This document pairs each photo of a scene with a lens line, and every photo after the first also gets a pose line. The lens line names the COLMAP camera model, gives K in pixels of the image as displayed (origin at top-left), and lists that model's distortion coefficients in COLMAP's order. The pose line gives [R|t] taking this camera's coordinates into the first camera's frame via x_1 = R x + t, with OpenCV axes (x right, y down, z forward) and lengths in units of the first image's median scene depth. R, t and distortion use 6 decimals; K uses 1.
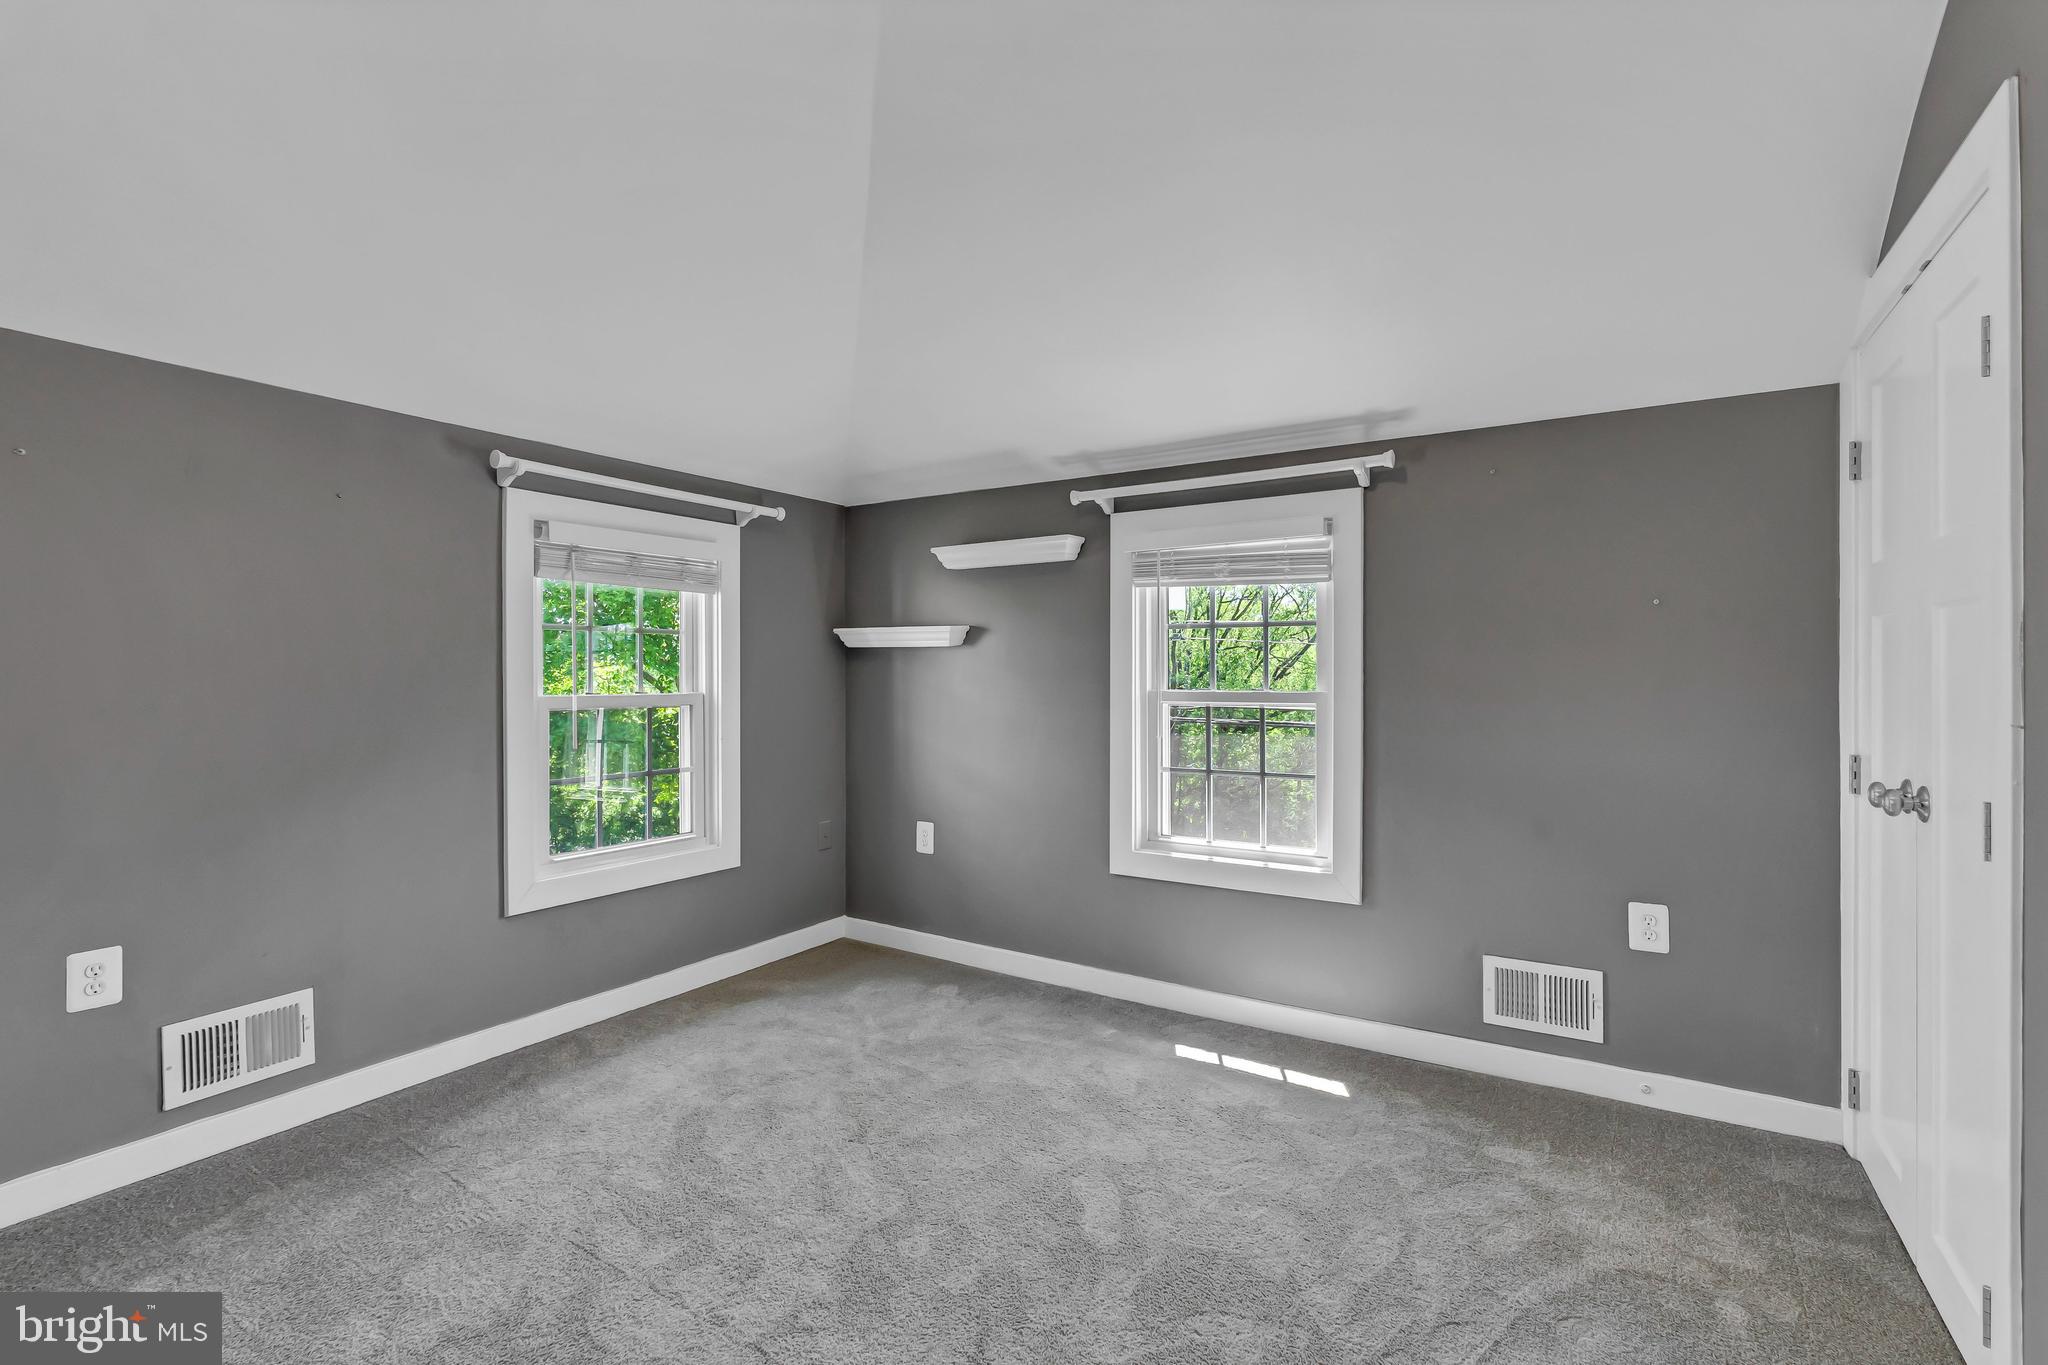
lens RADIAL K [[933.9, 0, 1016.6], [0, 933.9, 678.7], [0, 0, 1]] dist [-0.010386, 0.000545]
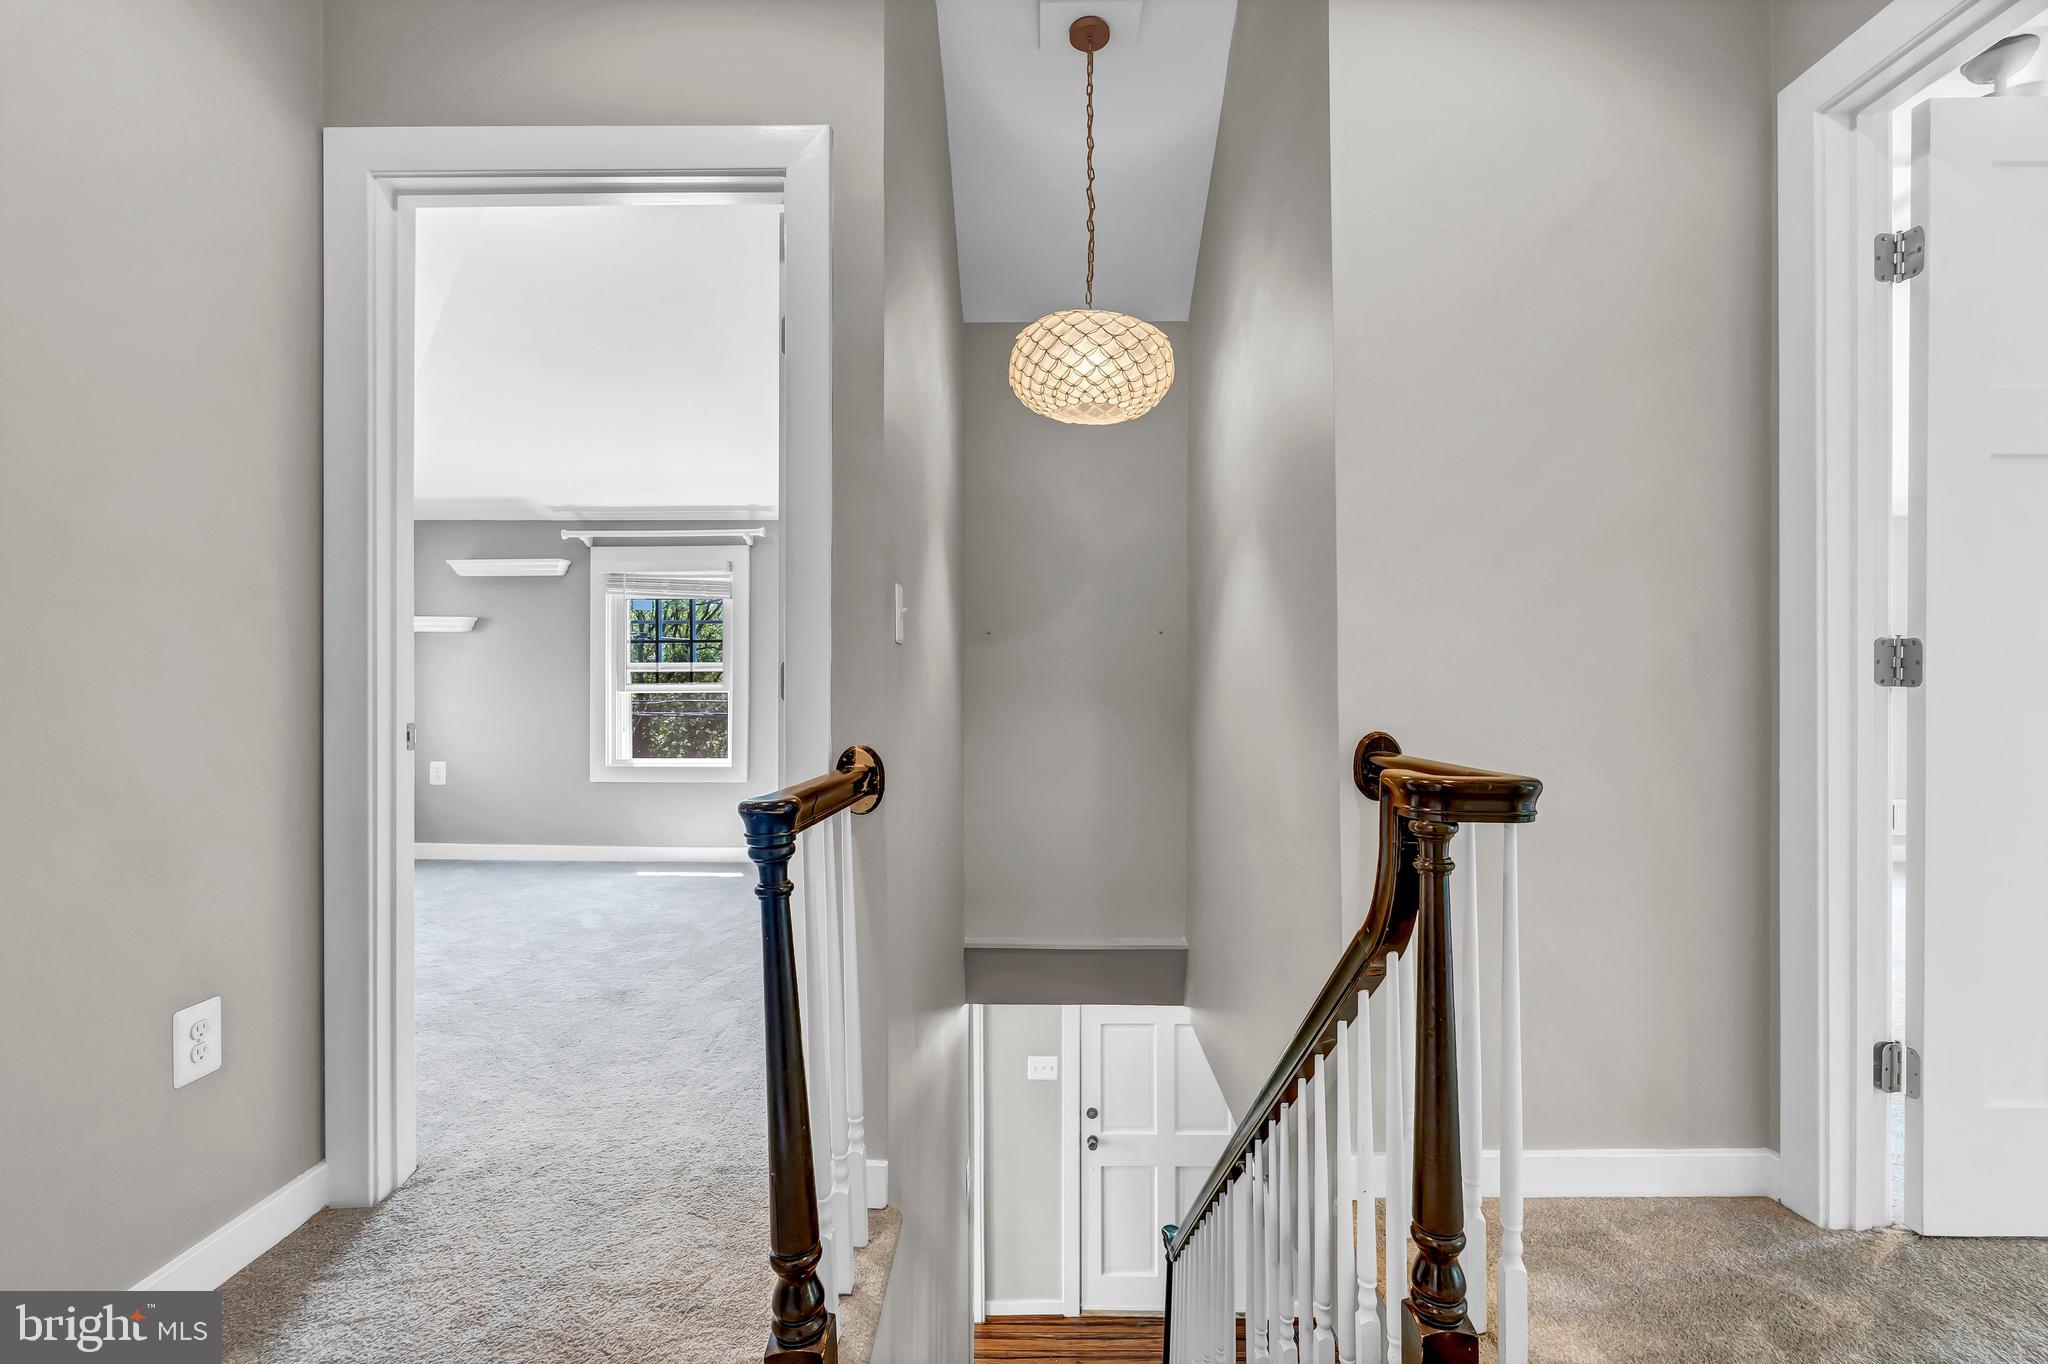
lens RADIAL K [[933.9, 0, 1027.7], [0, 933.9, 696.1], [0, 0, 1]] dist [-0.010386, 0.000545]
pose [[0.844688, 0.003289, 0.535249, -0.110148], [0.005270, 0.999882, -0.014461, 0.093650], [-0.535234, 0.015036, 0.844570, -0.672652]]
